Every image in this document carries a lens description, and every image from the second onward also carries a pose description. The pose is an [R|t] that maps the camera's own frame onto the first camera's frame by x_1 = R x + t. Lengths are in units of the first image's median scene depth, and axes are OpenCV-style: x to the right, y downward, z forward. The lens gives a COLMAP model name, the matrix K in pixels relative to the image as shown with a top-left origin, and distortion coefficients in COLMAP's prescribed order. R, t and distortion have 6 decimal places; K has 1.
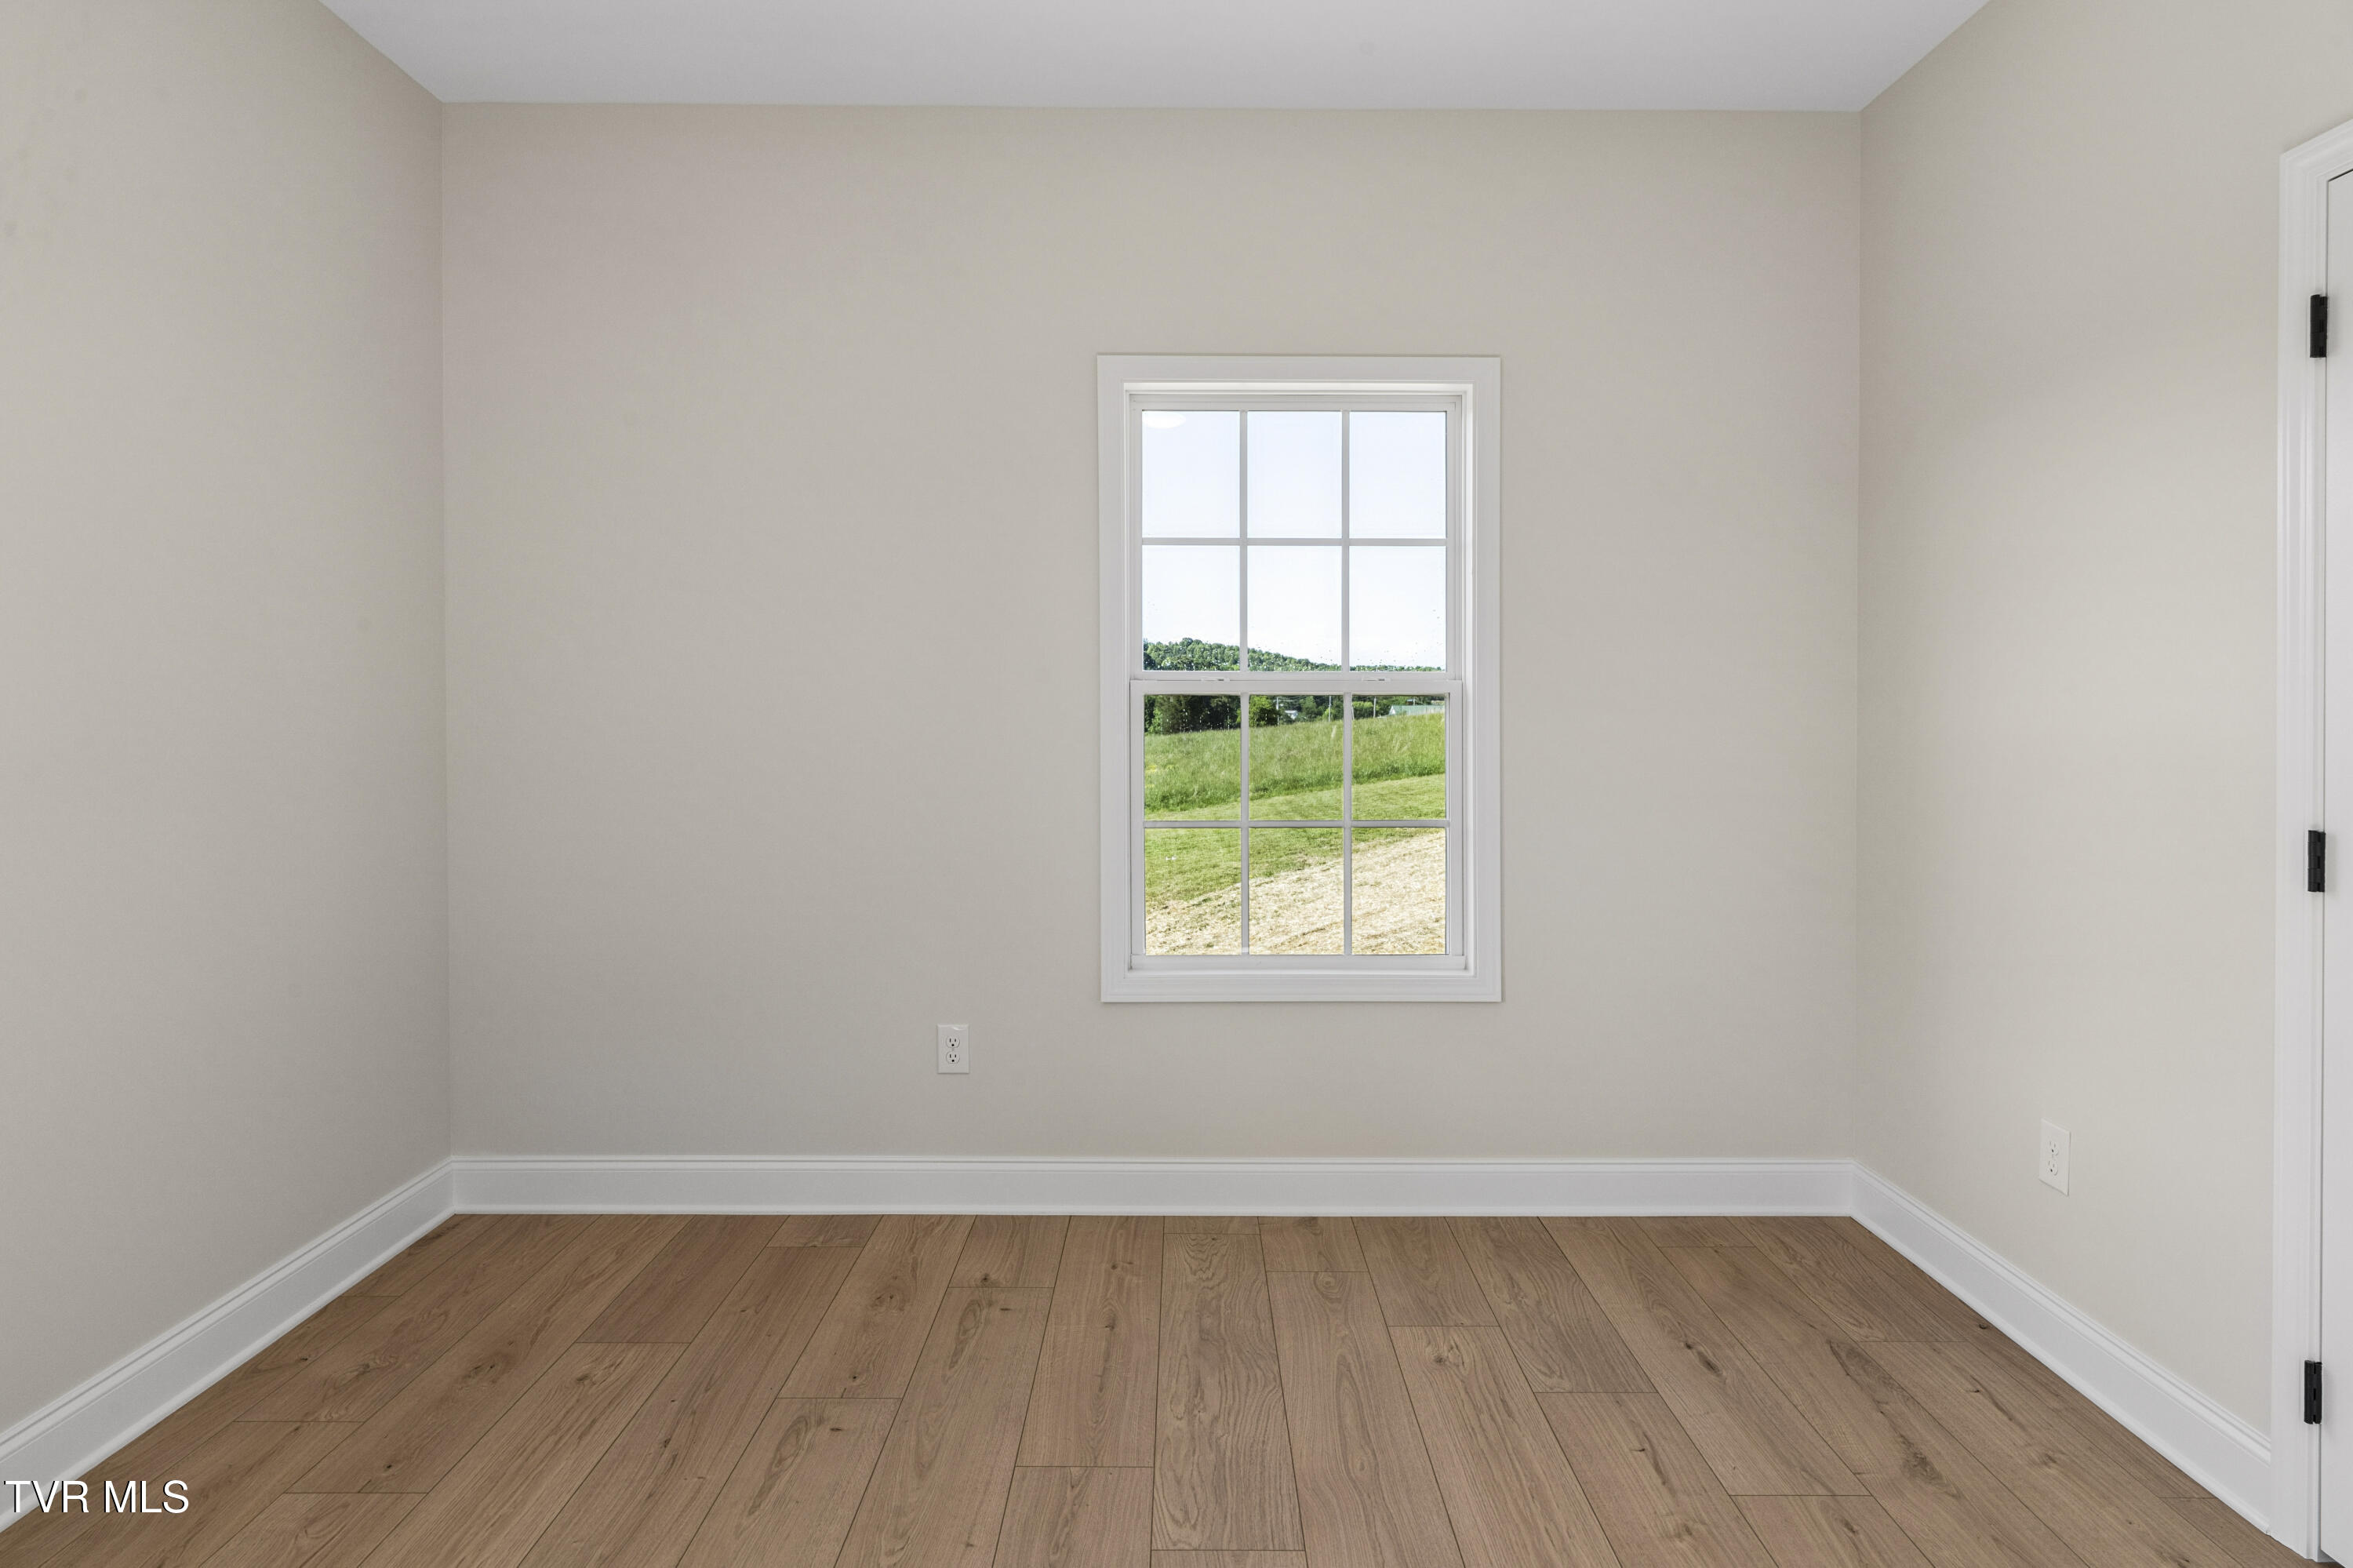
lens RADIAL K [[1320.4, 0, 1182.0], [0, 1320.4, 718.0], [0, 0, 1]] dist [-0.004035, 0.001579]
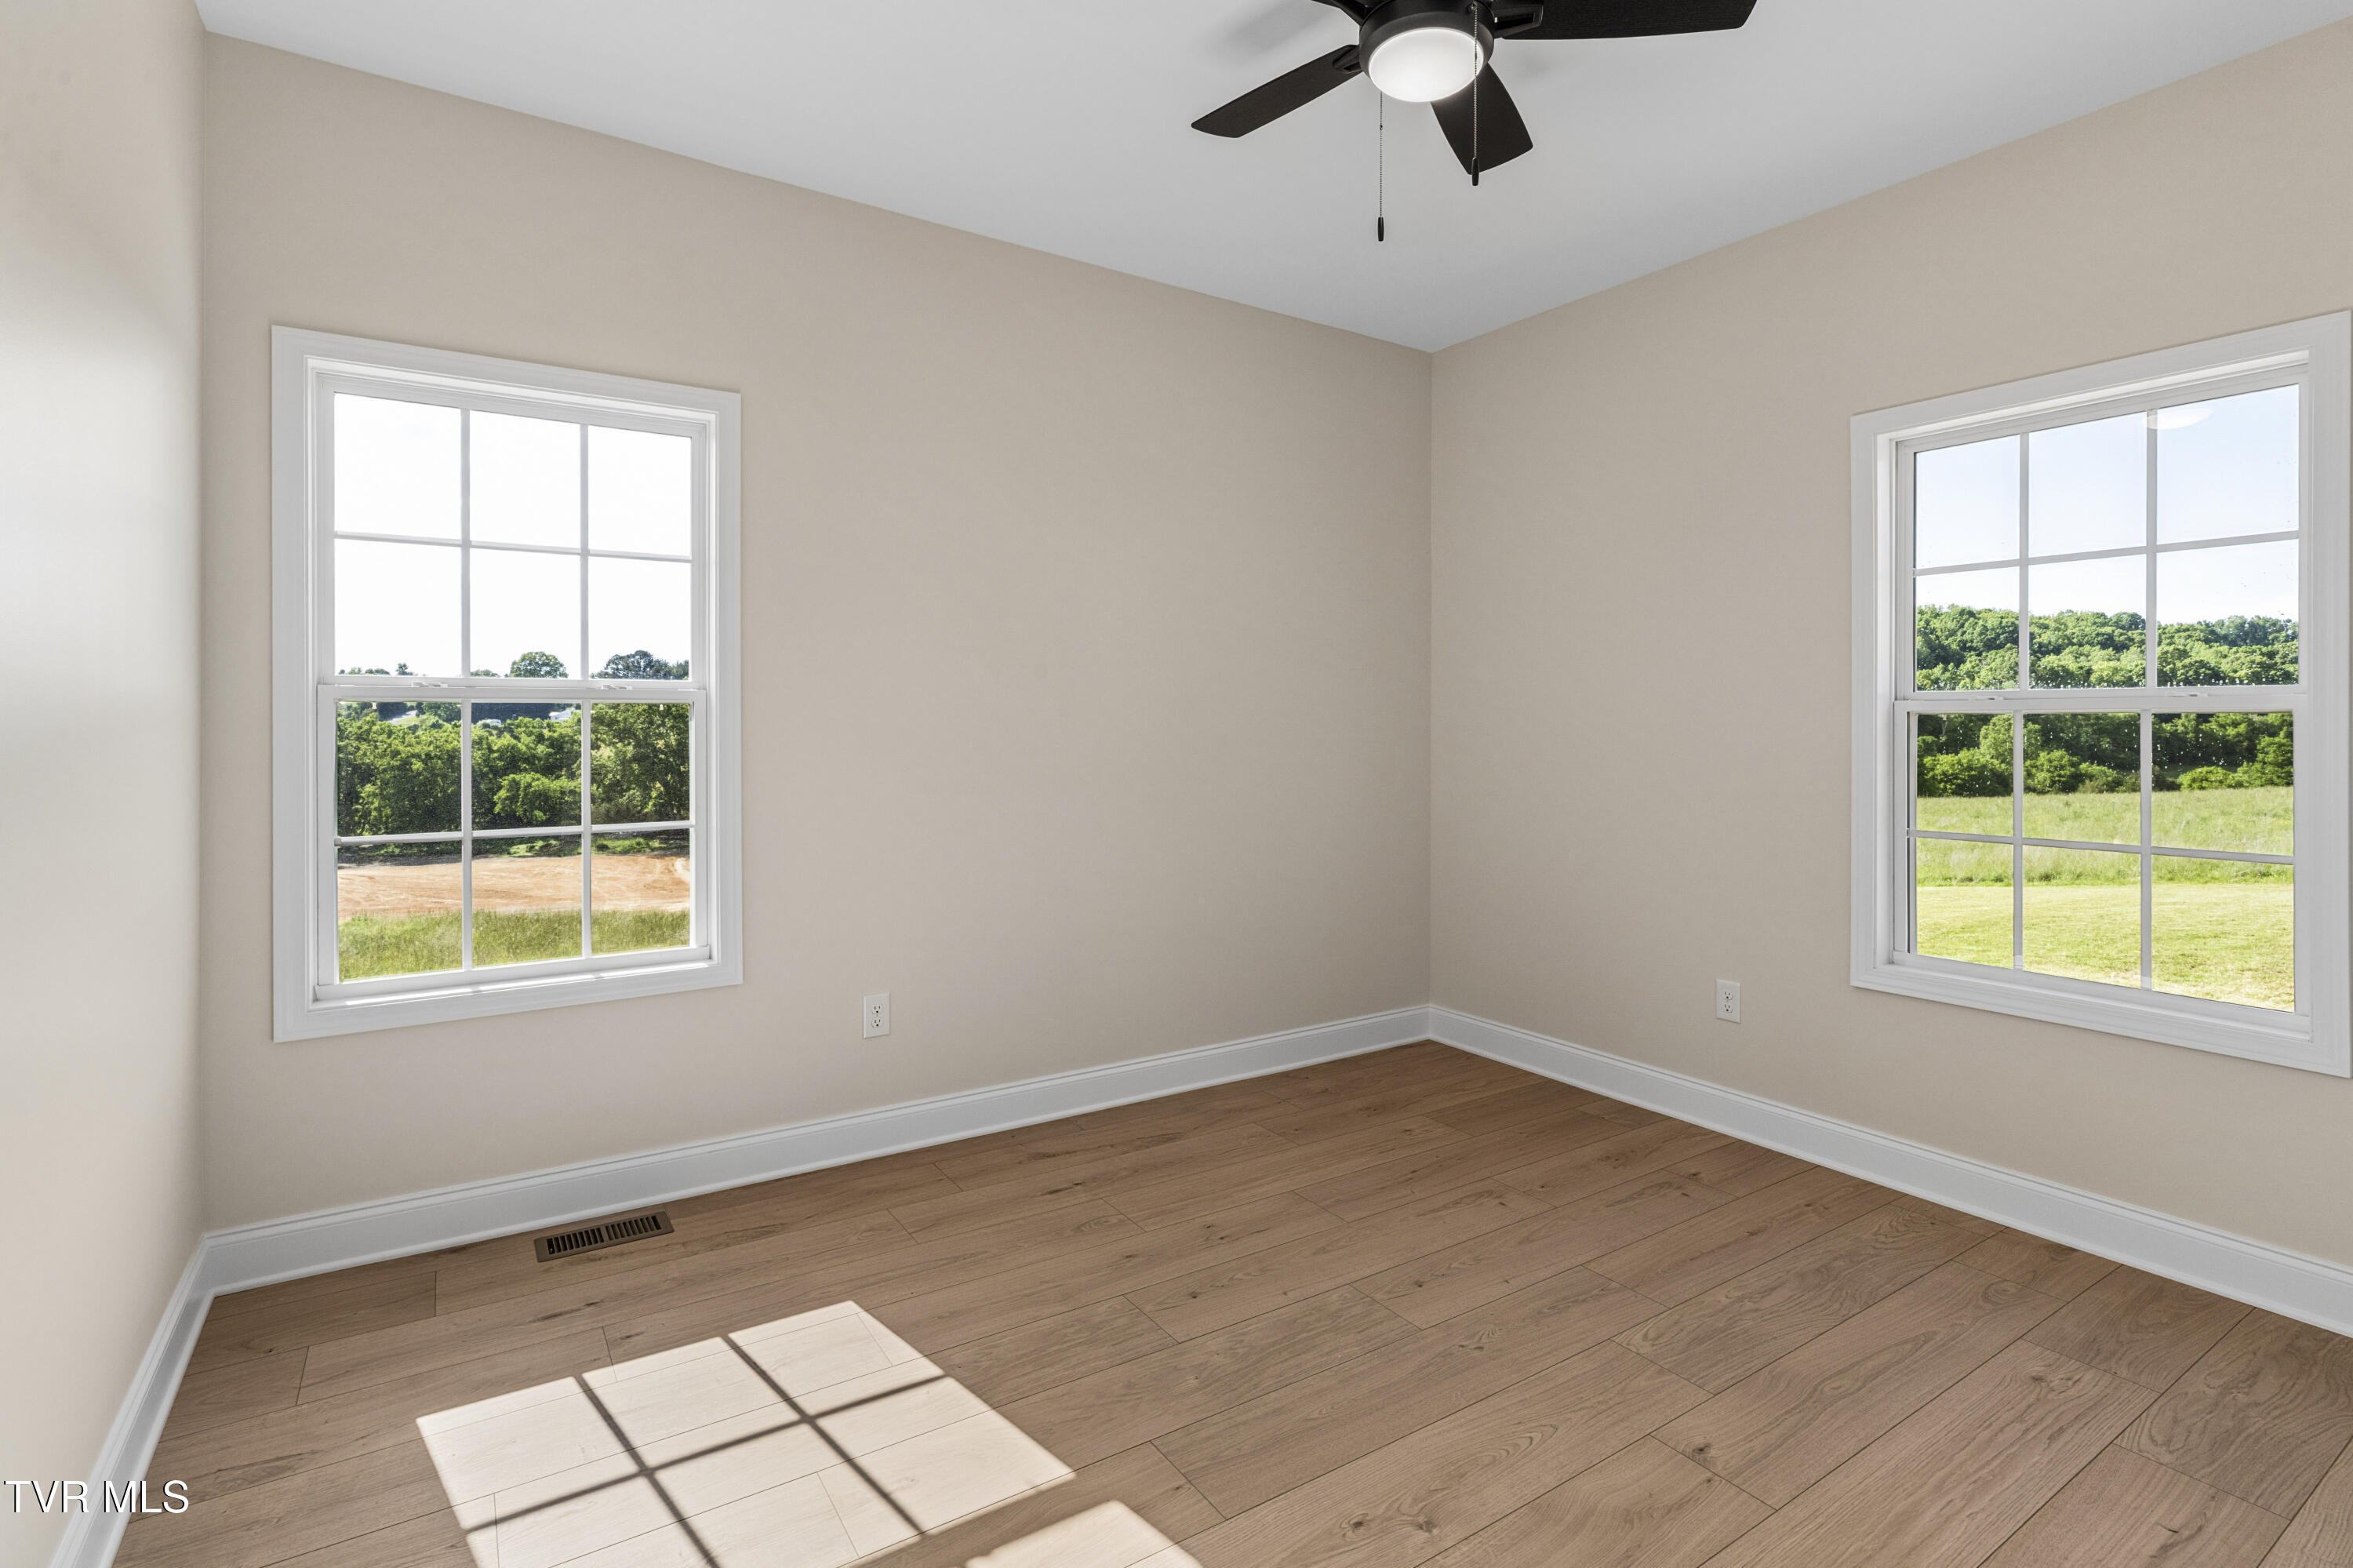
lens RADIAL K [[1118.6, 0, 1177.4], [0, 1118.6, 723.7], [0, 0, 1]] dist [0.002471, 0.000354]
pose [[0.549511, 0.000584, -0.835487, 0.493513], [-0.011164, 0.999916, -0.006644, 0.003962], [0.835412, 0.012978, 0.549471, -0.014633]]
